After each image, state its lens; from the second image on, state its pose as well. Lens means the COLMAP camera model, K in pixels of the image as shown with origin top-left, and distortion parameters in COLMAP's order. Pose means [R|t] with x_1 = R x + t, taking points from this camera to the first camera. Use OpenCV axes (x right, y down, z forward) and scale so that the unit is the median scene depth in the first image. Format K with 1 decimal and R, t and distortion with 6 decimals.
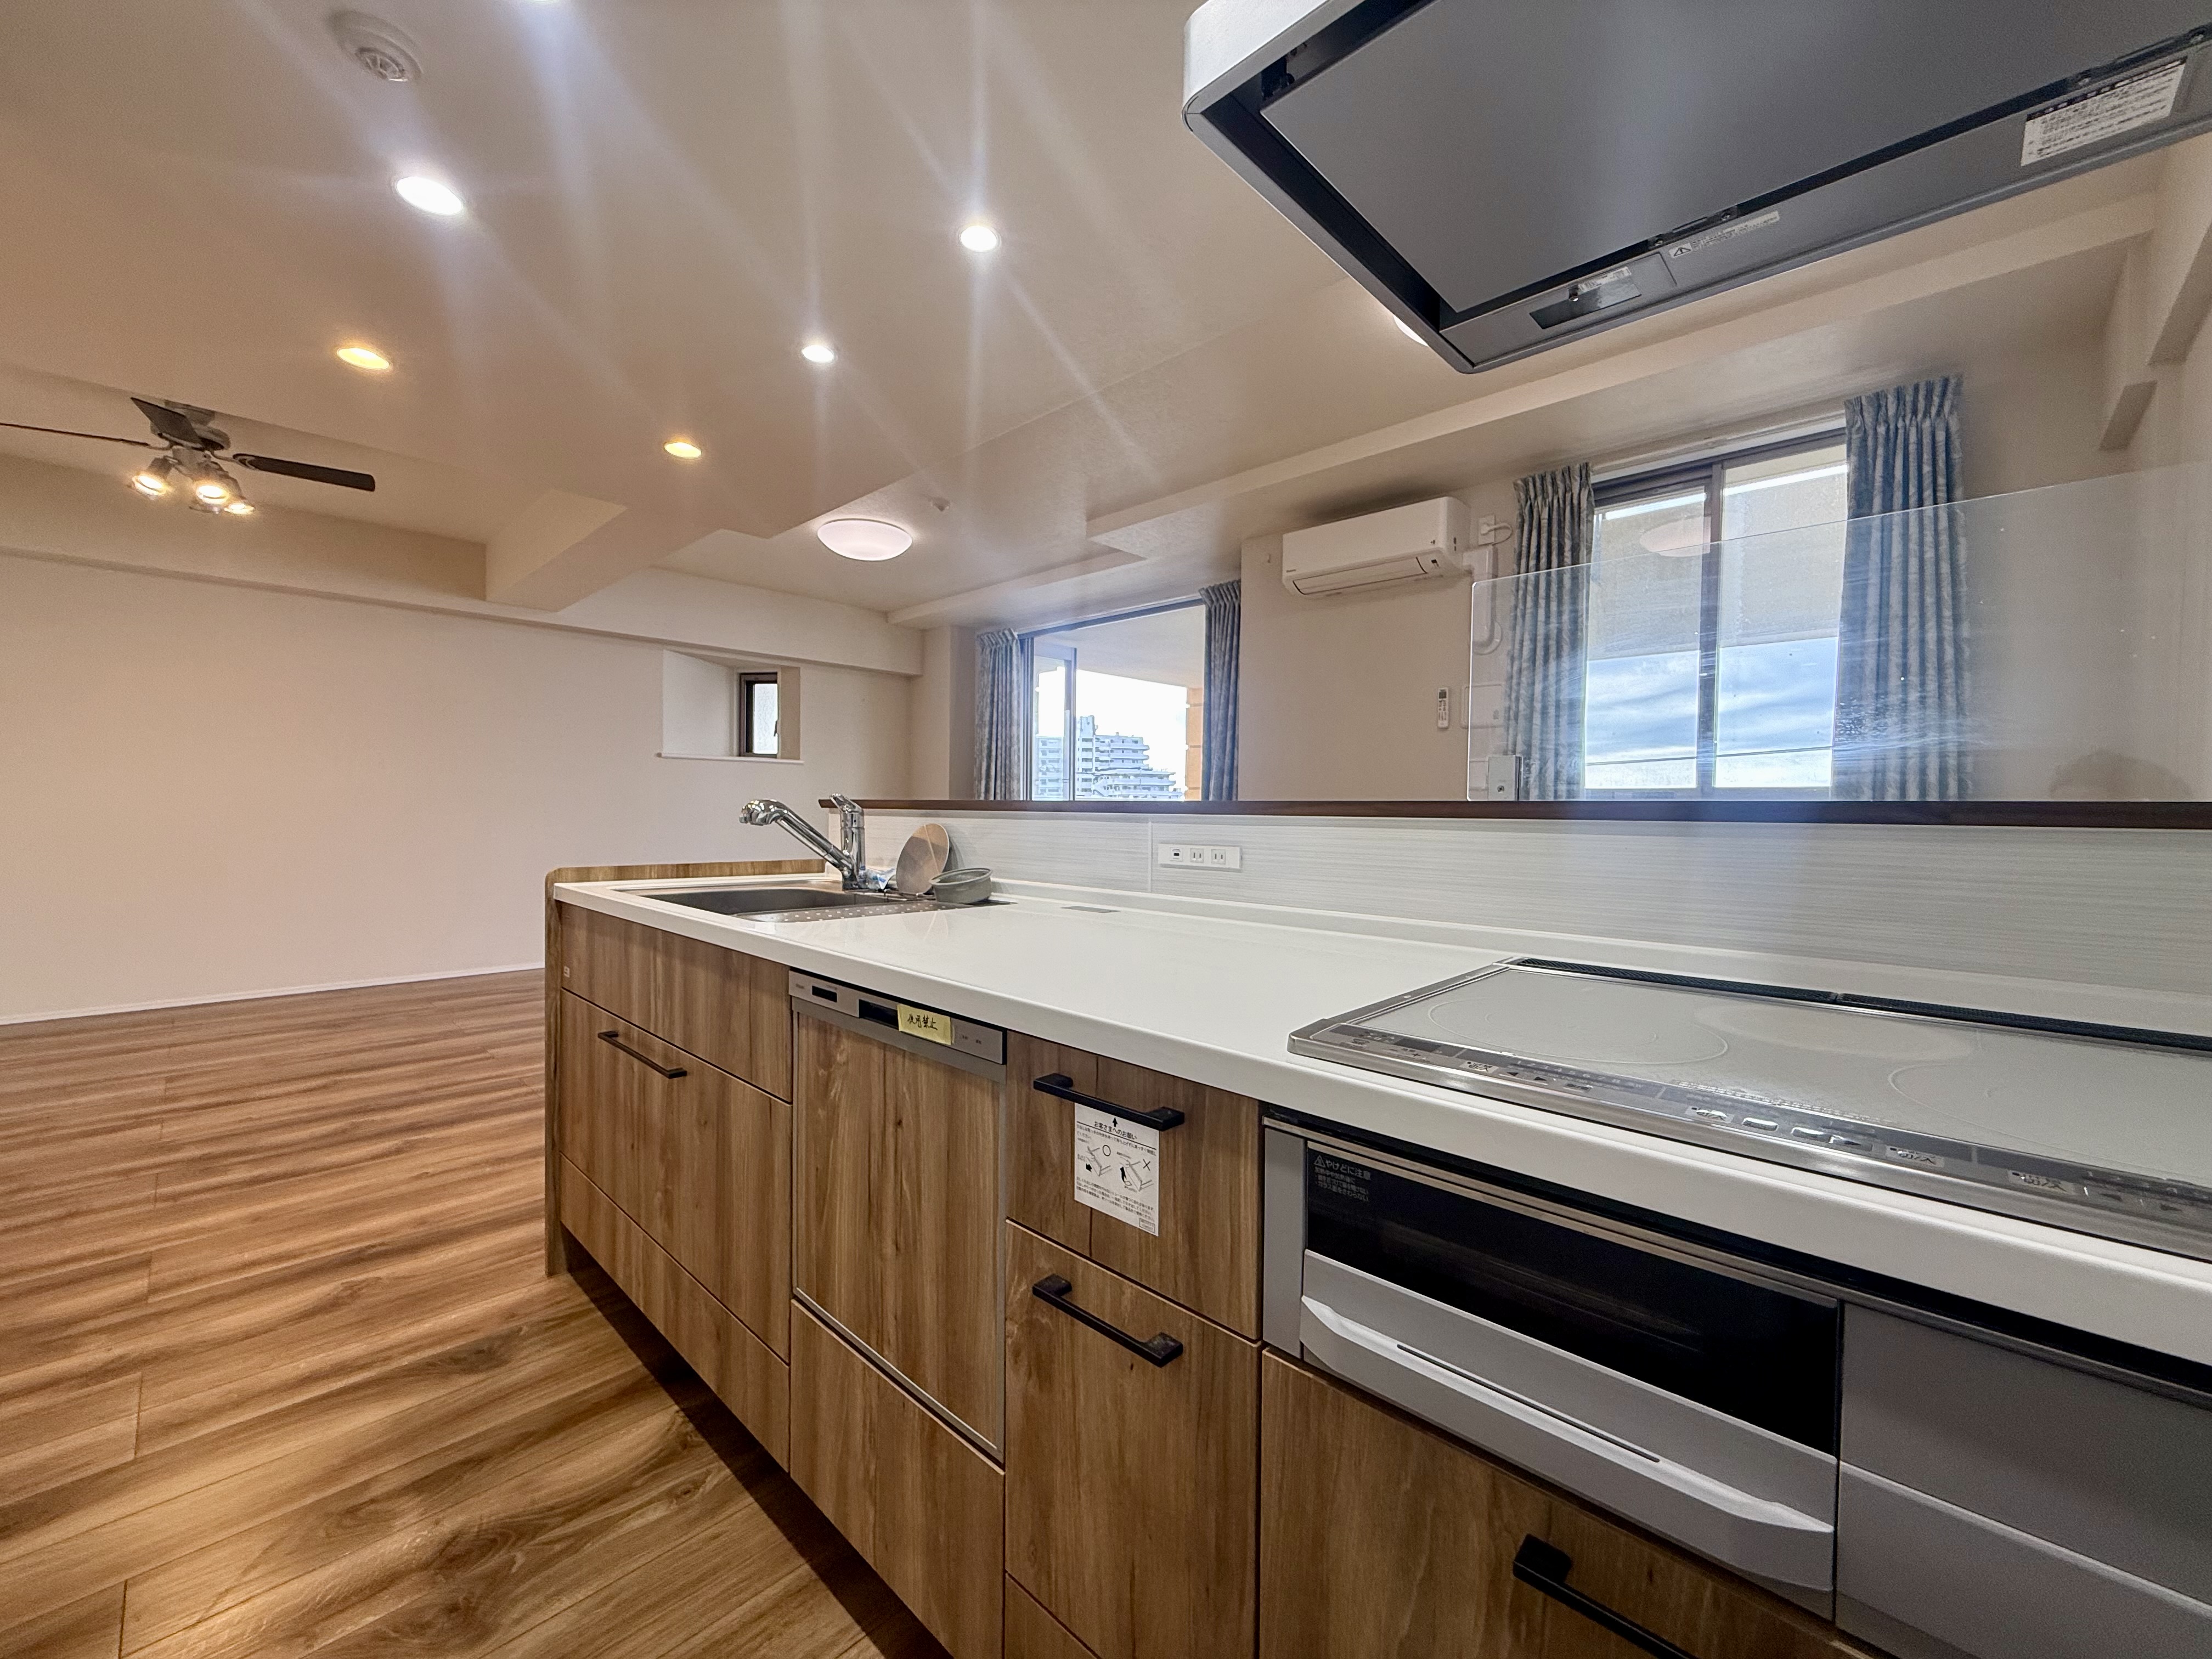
lens RADIAL K [[876.8, 0, 1098.7], [0, 876.8, 835.5], [0, 0, 1]] dist [0.000993, -0.001200]
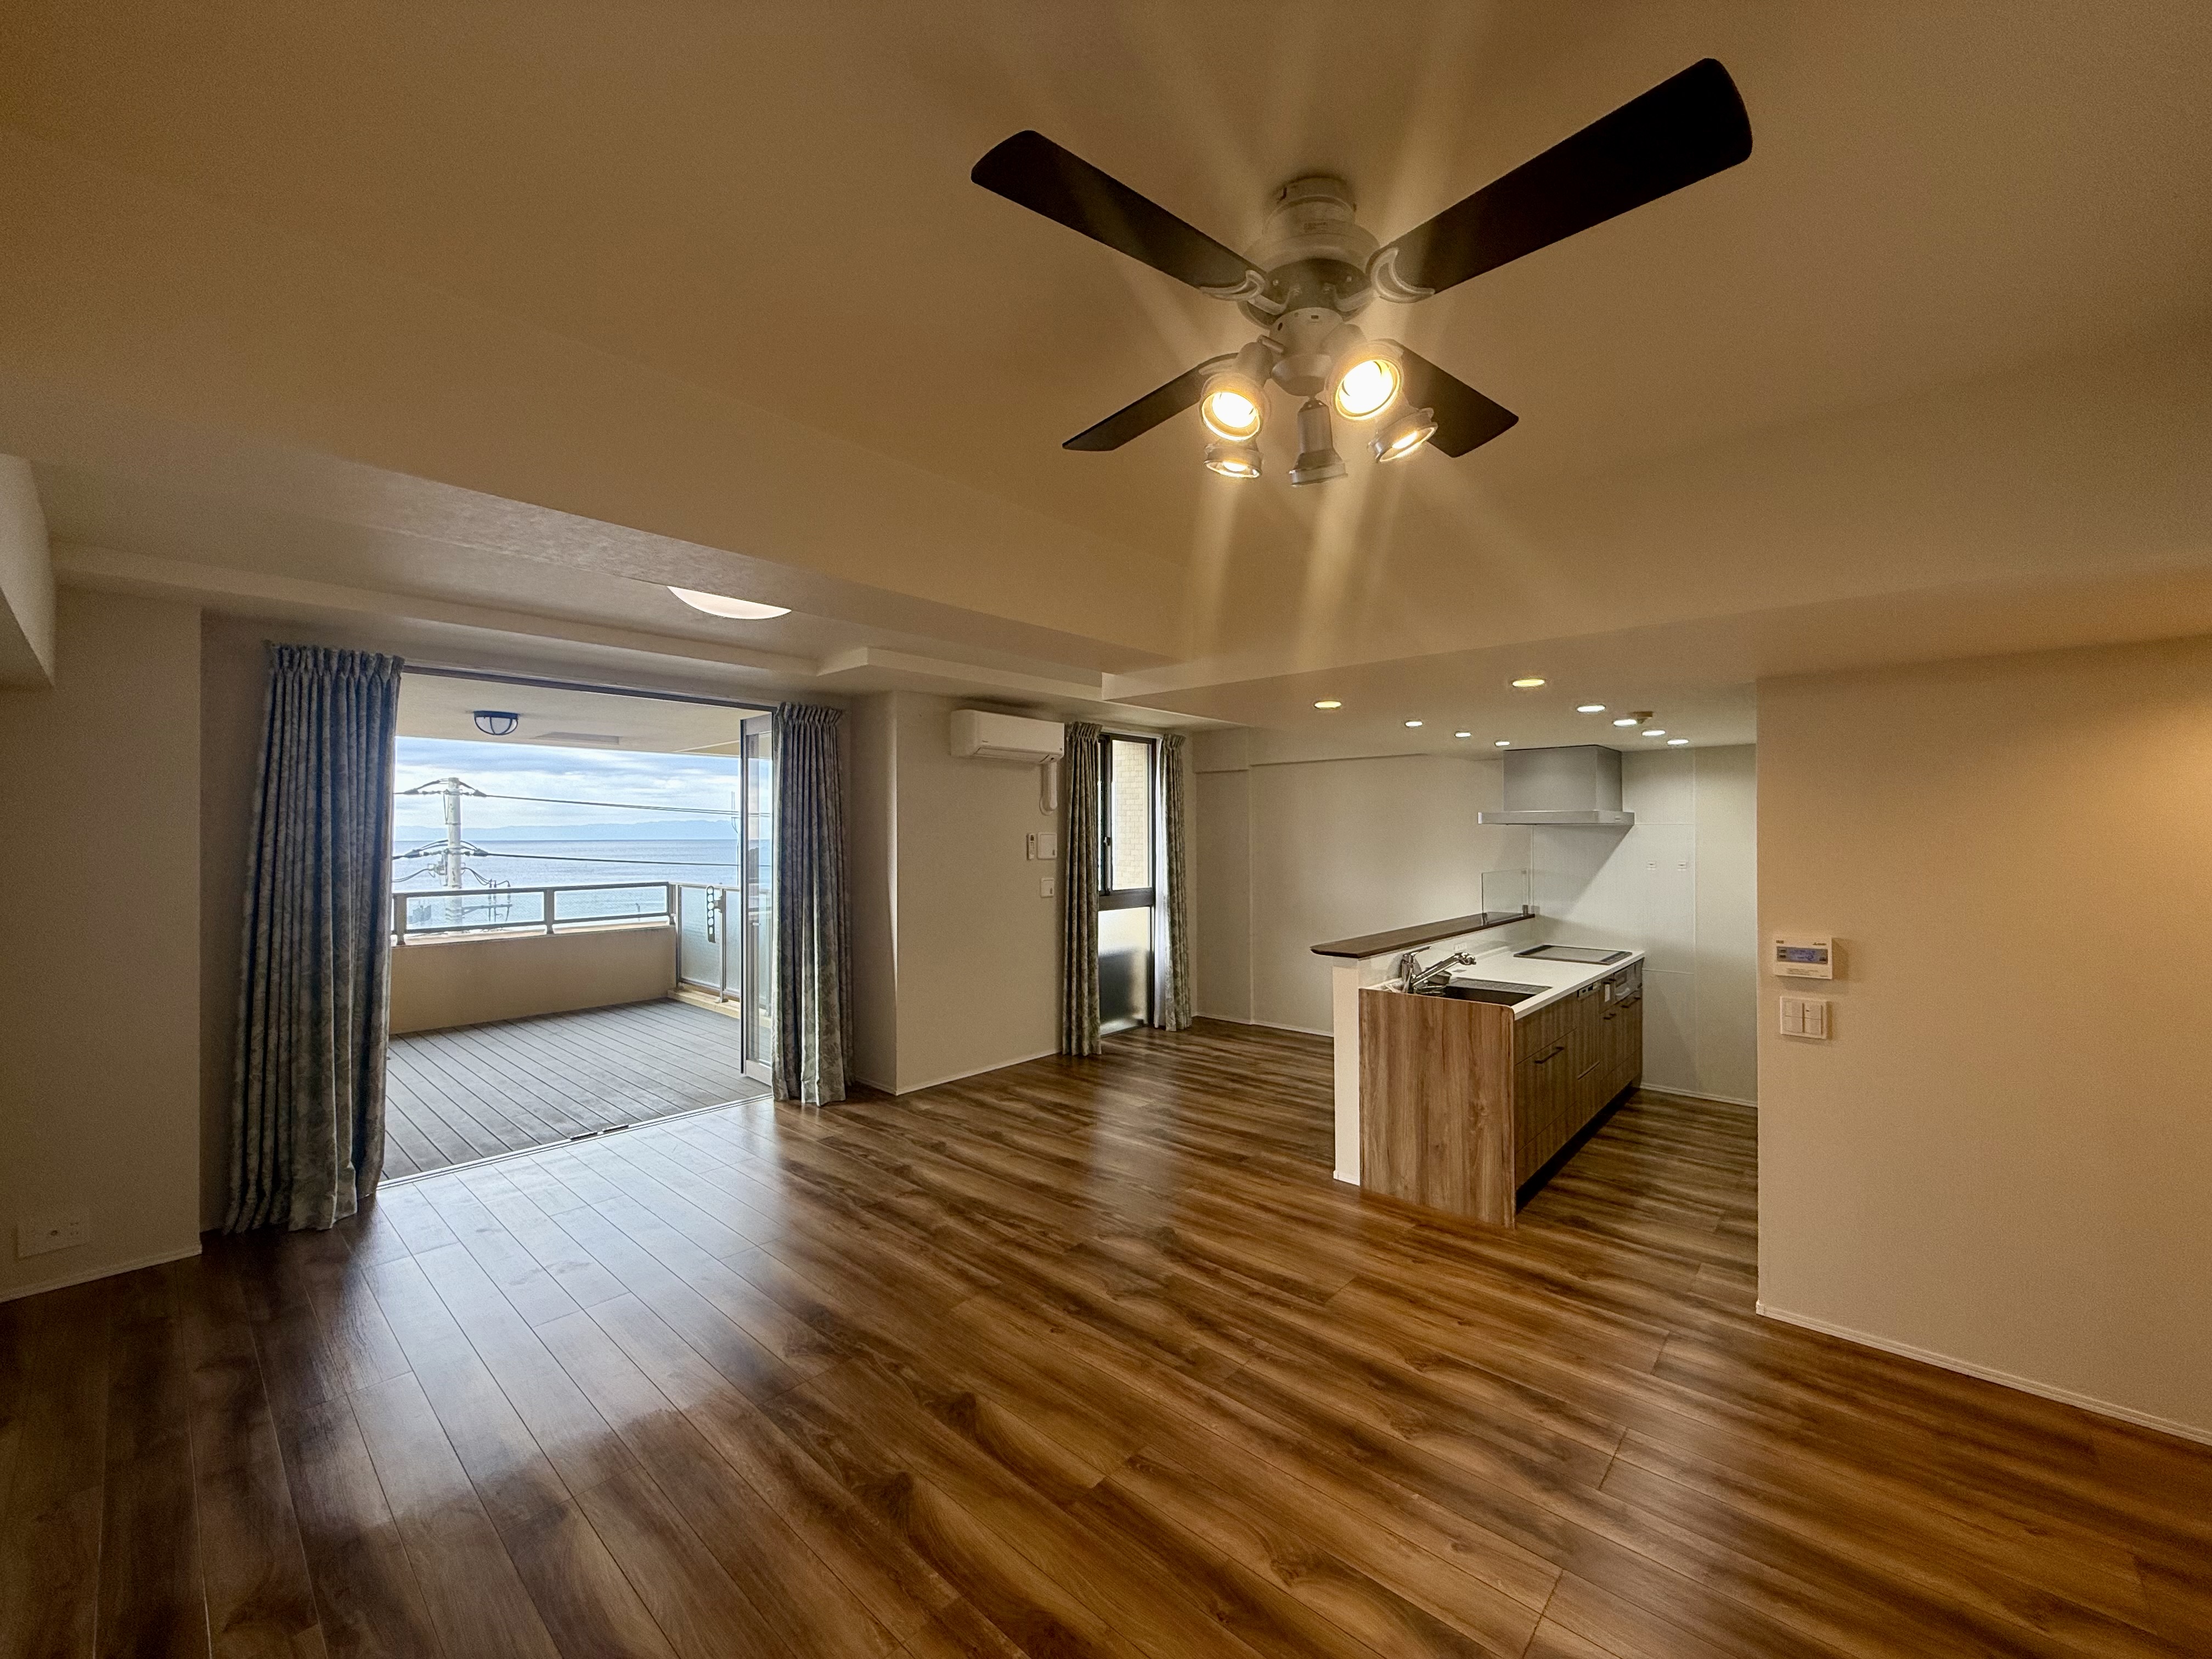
lens RADIAL K [[876.8, 0, 1105.0], [0, 876.8, 825.8], [0, 0, 1]] dist [0.000993, -0.001200]
pose [[-0.038607, 0.002284, 0.999252, -3.554315], [0.028160, 0.999603, -0.001197, -0.550589], [-0.998858, 0.028093, -0.038656, 2.772425]]
